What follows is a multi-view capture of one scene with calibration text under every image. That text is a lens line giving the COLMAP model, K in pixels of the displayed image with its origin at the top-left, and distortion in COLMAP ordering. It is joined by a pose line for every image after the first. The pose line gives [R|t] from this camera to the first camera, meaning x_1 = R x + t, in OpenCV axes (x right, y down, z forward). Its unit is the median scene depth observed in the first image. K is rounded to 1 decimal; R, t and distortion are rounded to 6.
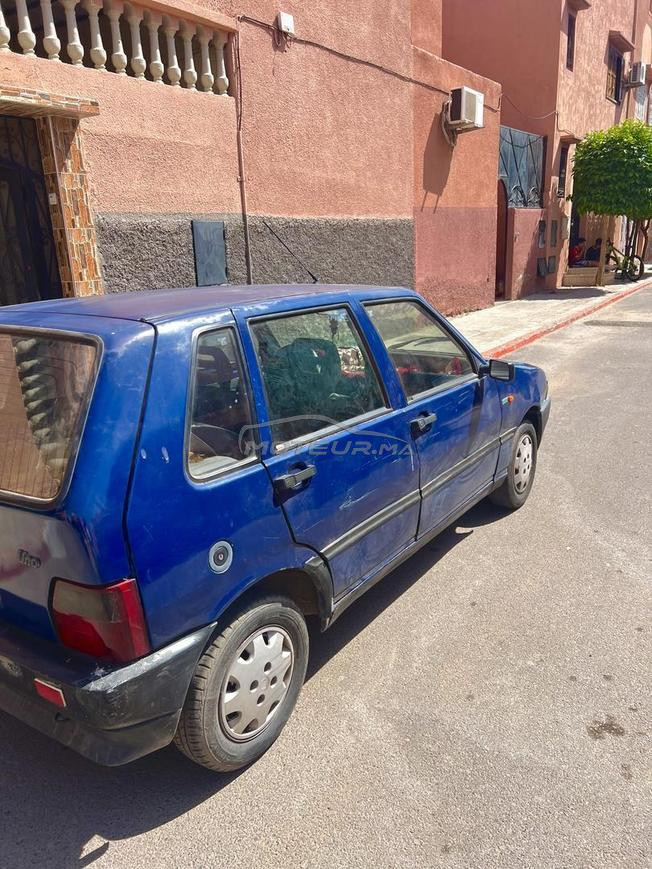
lens RADIAL K [[638.1, 0, 326.0], [0, 638.1, 434.5], [0, 0, 1]] dist [0.050596, -0.040696]
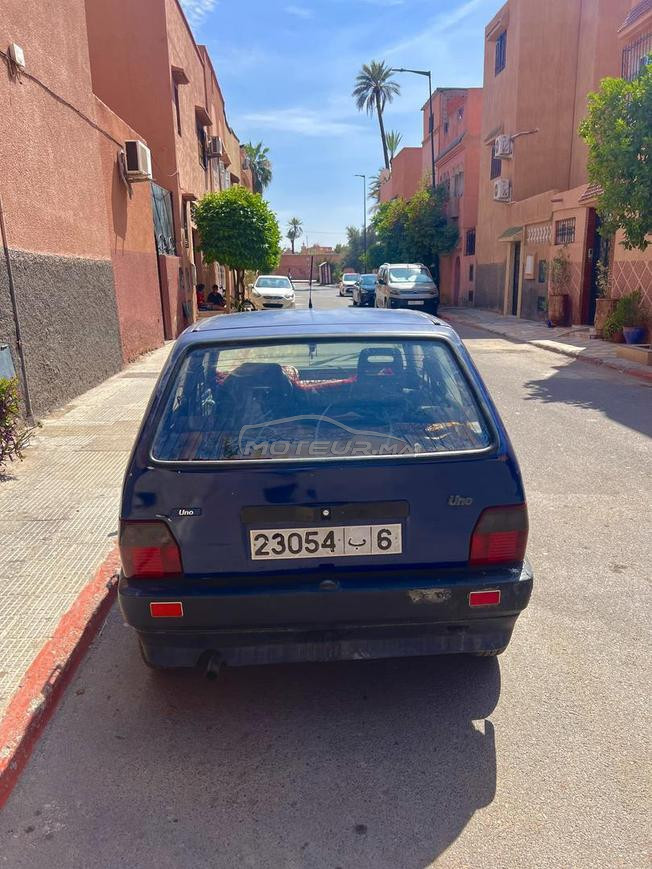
lens RADIAL K [[638.1, 0, 326.0], [0, 638.1, 434.5], [0, 0, 1]] dist [0.050596, -0.040696]
pose [[0.803315, -0.121791, 0.582969, -0.200909], [0.160920, 0.986845, -0.015576, 0.004777], [-0.573403, 0.106323, 0.812345, 0.010562]]
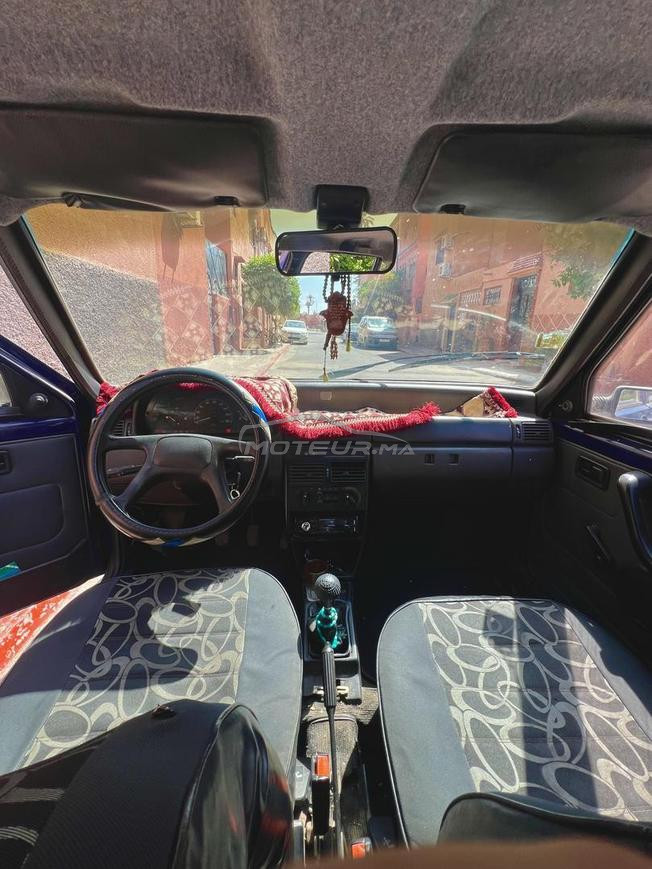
lens RADIAL K [[349.6, 0, 326.0], [0, 349.6, 434.5], [0, 0, 1]] dist [-0.001589, -0.000066]
pose [[0.801475, -0.113871, 0.587087, -0.031621], [0.112902, 0.992862, 0.038444, -0.033308], [-0.587274, 0.035471, 0.808610, 0.254572]]
